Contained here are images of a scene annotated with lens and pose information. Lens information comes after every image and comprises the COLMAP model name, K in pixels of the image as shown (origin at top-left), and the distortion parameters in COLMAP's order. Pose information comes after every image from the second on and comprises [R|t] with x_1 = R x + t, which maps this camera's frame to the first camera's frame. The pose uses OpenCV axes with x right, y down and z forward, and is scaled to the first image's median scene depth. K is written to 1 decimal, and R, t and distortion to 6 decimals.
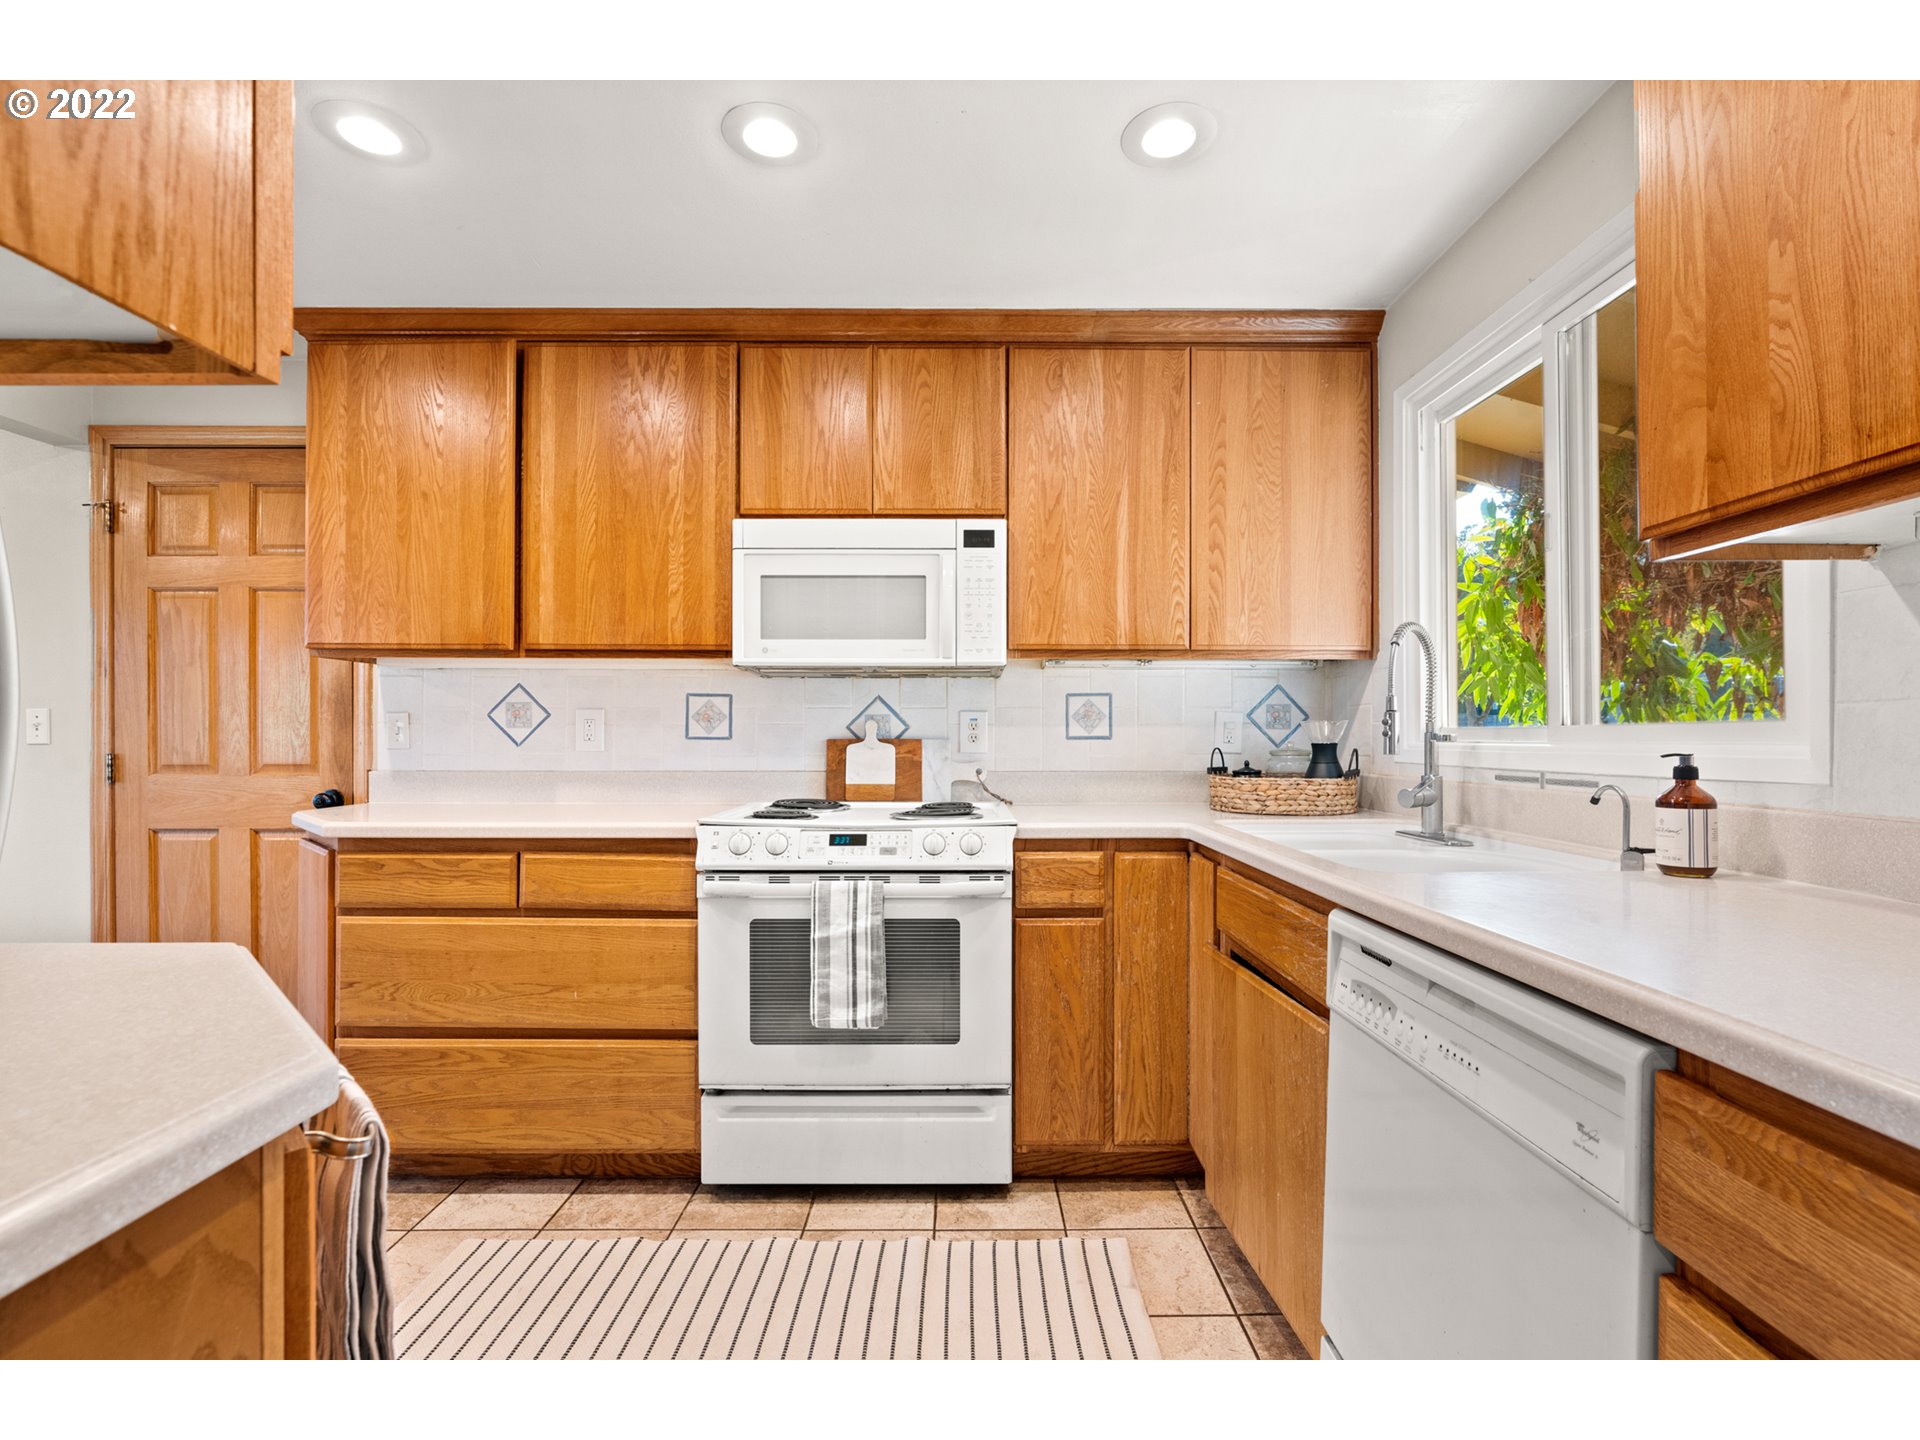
lens RADIAL K [[891.9, 0, 959.7], [0, 891.9, 712.4], [0, 0, 1]] dist [-0.011694, 0.004383]
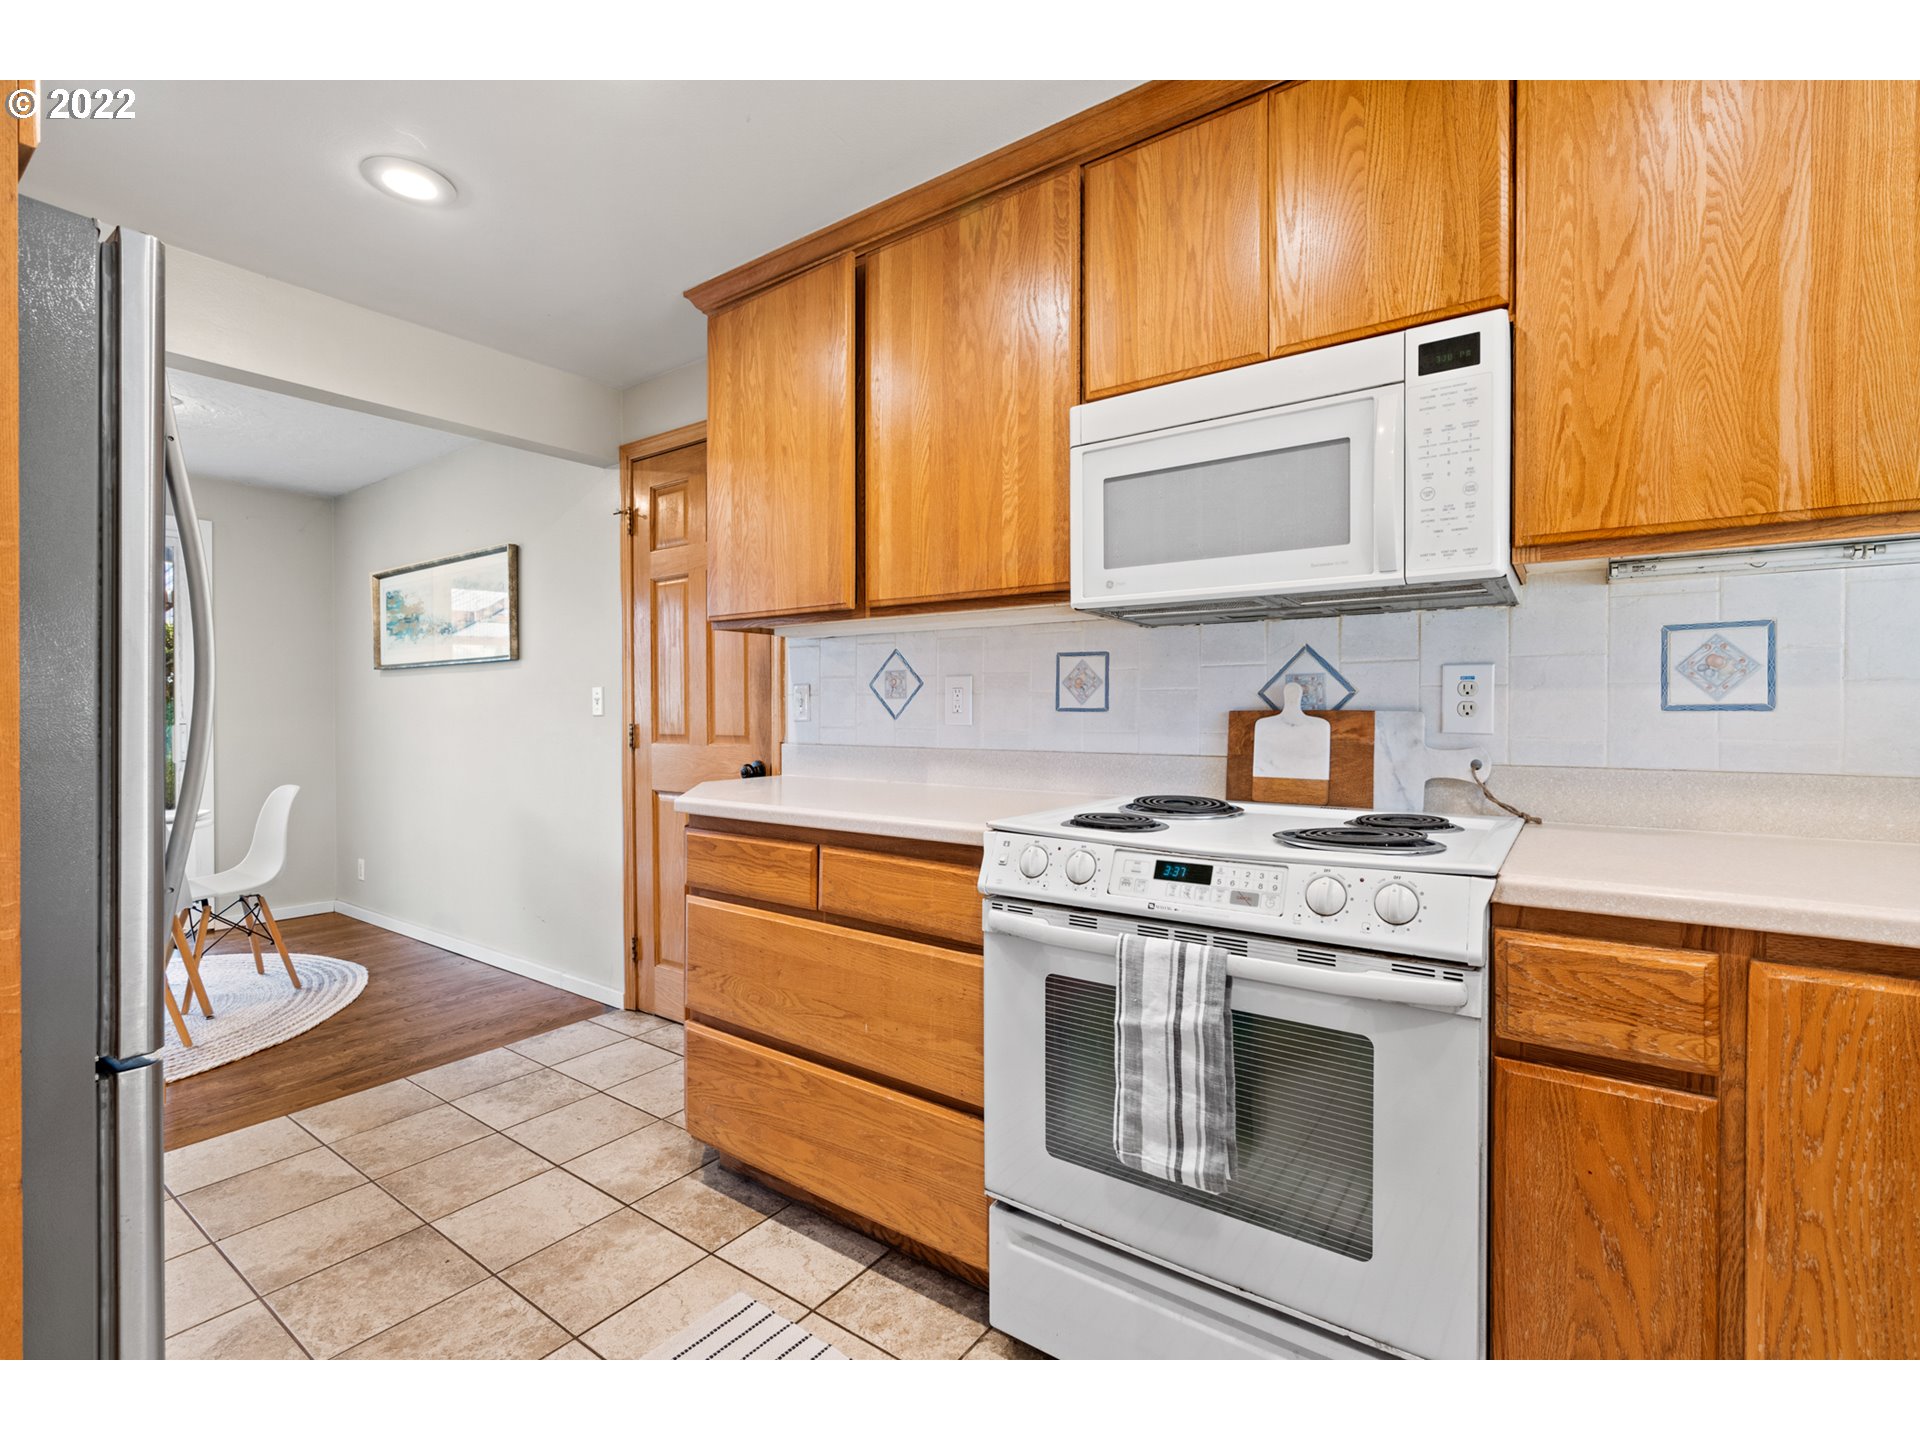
lens RADIAL K [[891.9, 0, 959.7], [0, 891.9, 712.4], [0, 0, 1]] dist [-0.011694, 0.004383]
pose [[0.816046, 0.000065, -0.577987, 0.091682], [0.017175, 0.999556, 0.024362, 0.012017], [0.577731, -0.029808, 0.815683, 0.351080]]
